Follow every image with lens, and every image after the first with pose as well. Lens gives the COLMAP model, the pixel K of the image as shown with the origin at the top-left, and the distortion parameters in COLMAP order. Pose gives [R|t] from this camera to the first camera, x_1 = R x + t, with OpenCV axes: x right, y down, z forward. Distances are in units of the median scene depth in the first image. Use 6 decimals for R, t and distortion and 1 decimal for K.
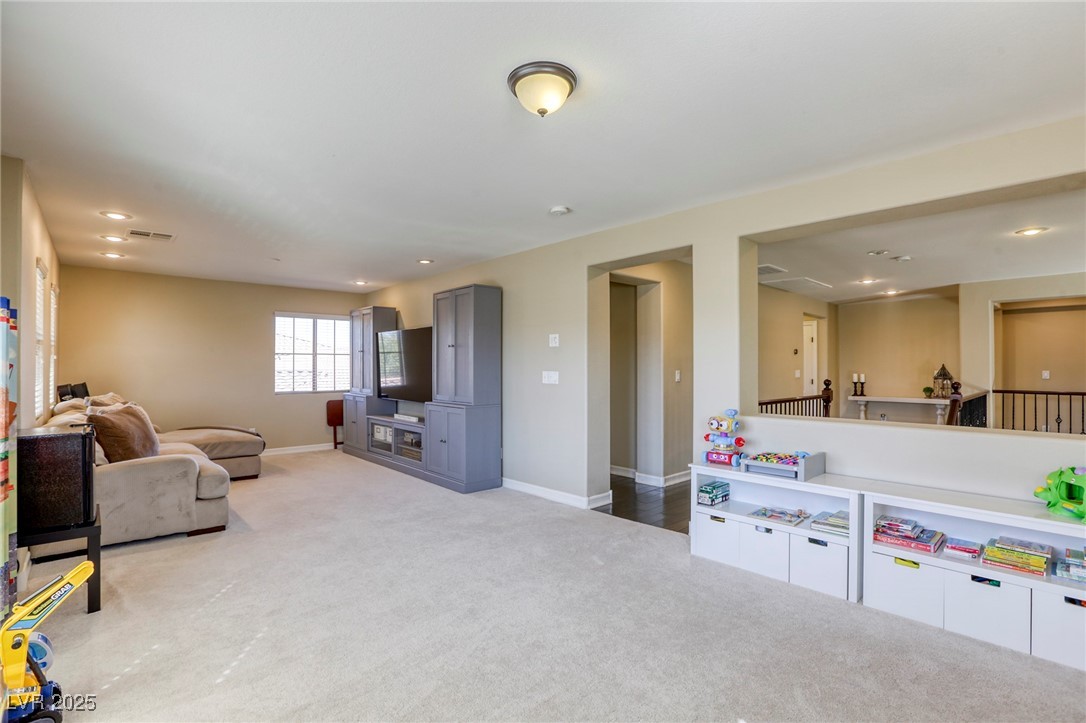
lens RADIAL K [[511.2, 0, 532.2], [0, 511.2, 365.5], [0, 0, 1]] dist [-0.047997, 0.016060]
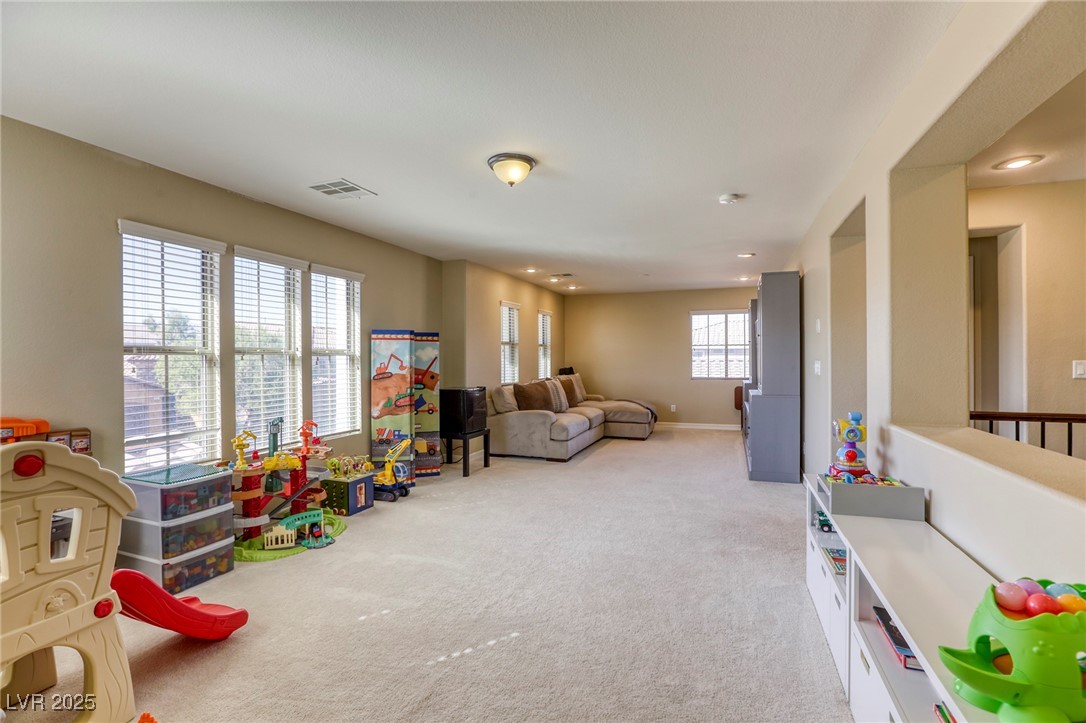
lens RADIAL K [[511.2, 0, 543.3], [0, 511.2, 361.1], [0, 0, 1]] dist [-0.047997, 0.016060]
pose [[0.443502, 0.003141, -0.896268, 0.829079], [0.011107, 0.999898, 0.009000, -0.002441], [0.896204, -0.013947, 0.443422, 0.249803]]
